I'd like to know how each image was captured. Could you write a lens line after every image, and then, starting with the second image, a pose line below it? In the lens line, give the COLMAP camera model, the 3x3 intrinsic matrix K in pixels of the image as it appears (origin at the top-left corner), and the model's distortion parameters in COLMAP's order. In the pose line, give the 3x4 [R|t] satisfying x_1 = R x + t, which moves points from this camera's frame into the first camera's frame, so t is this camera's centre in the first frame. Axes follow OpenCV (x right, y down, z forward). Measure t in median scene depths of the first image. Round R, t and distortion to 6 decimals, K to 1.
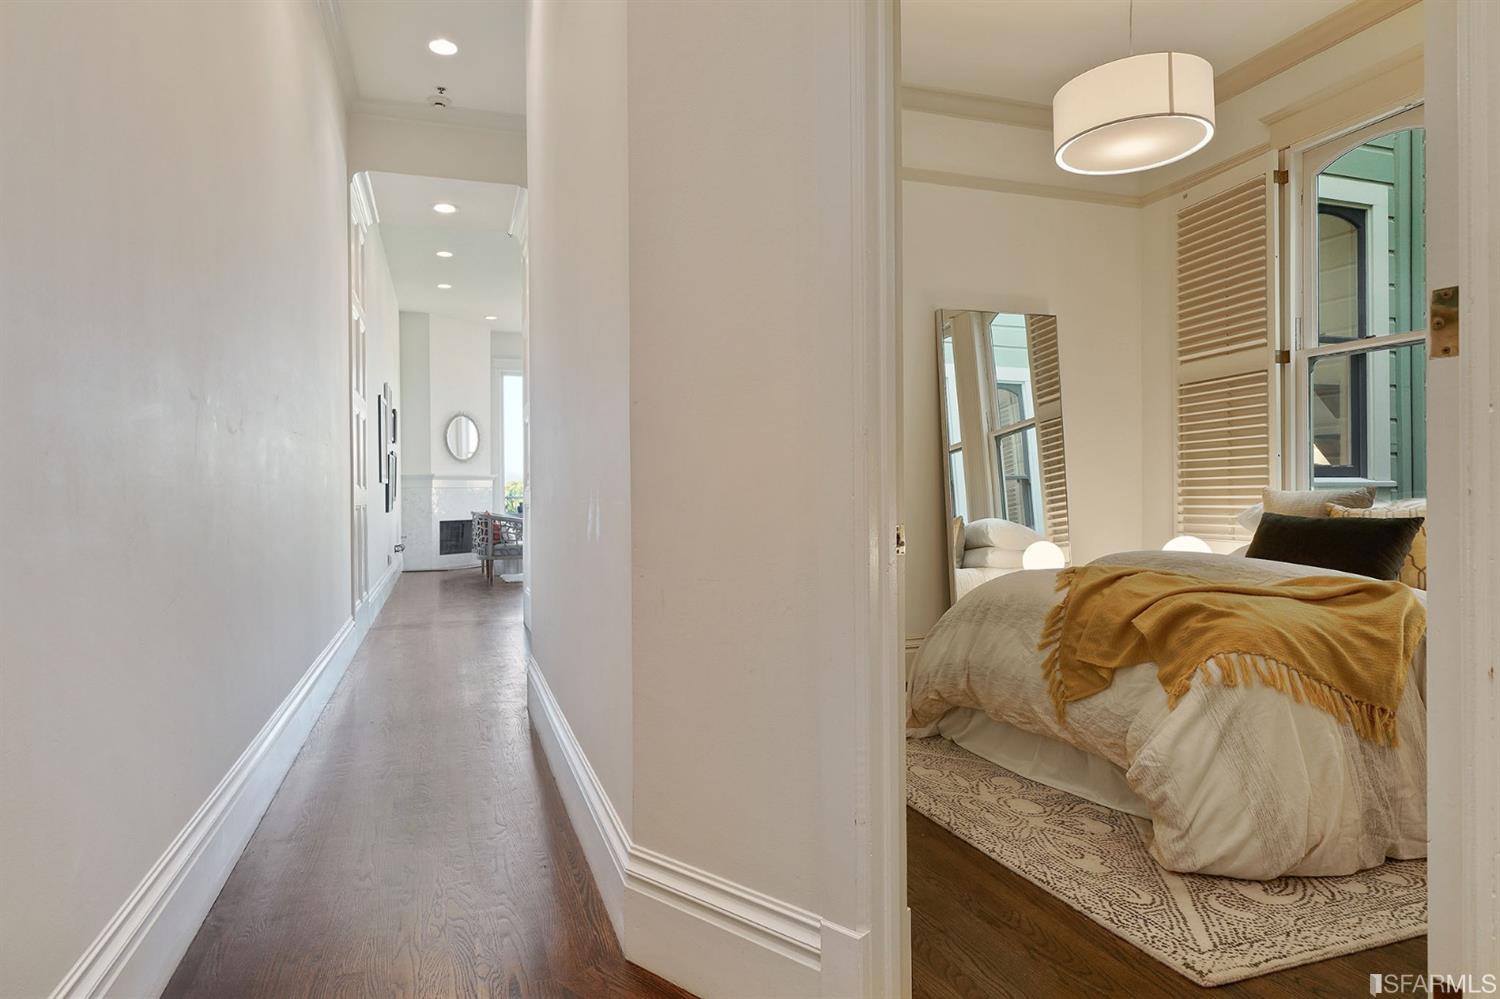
lens RADIAL K [[895.8, 0, 739.6], [0, 895.8, 499.3], [0, 0, 1]] dist [0.002212, 0.000888]
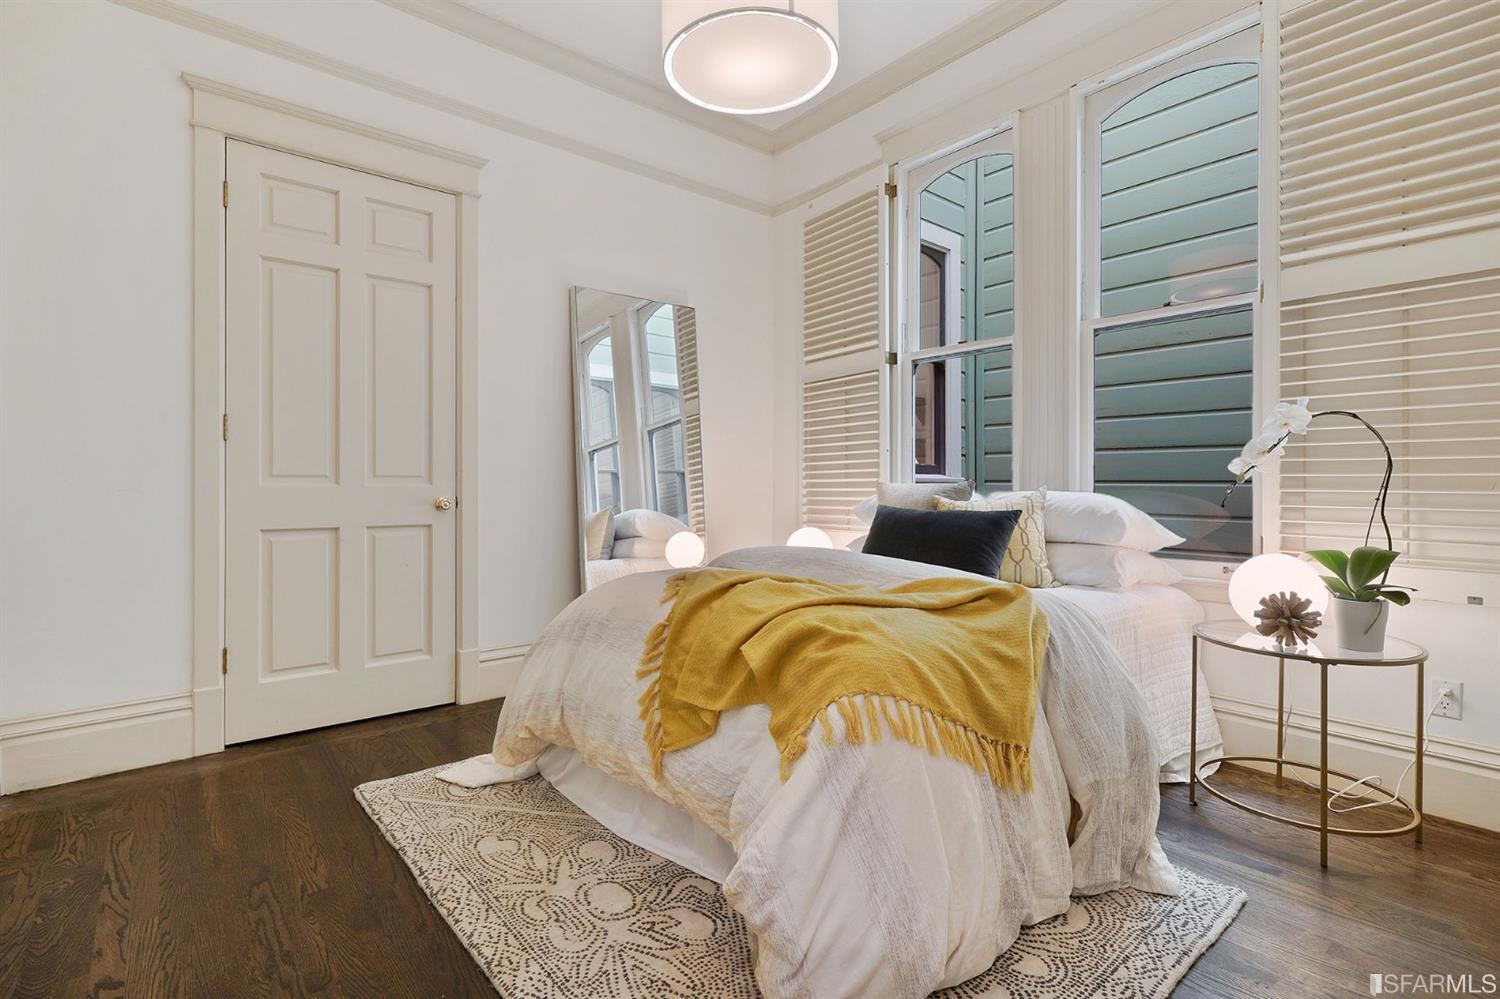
lens RADIAL K [[706.4, 0, 752.9], [0, 706.4, 489.8], [0, 0, 1]] dist [0.001517, -0.000185]
pose [[0.929962, 0.006287, 0.367602, 0.200542], [-0.005396, 0.999979, -0.003453, 0.001696], [-0.367617, 0.001227, 0.929977, 0.387262]]
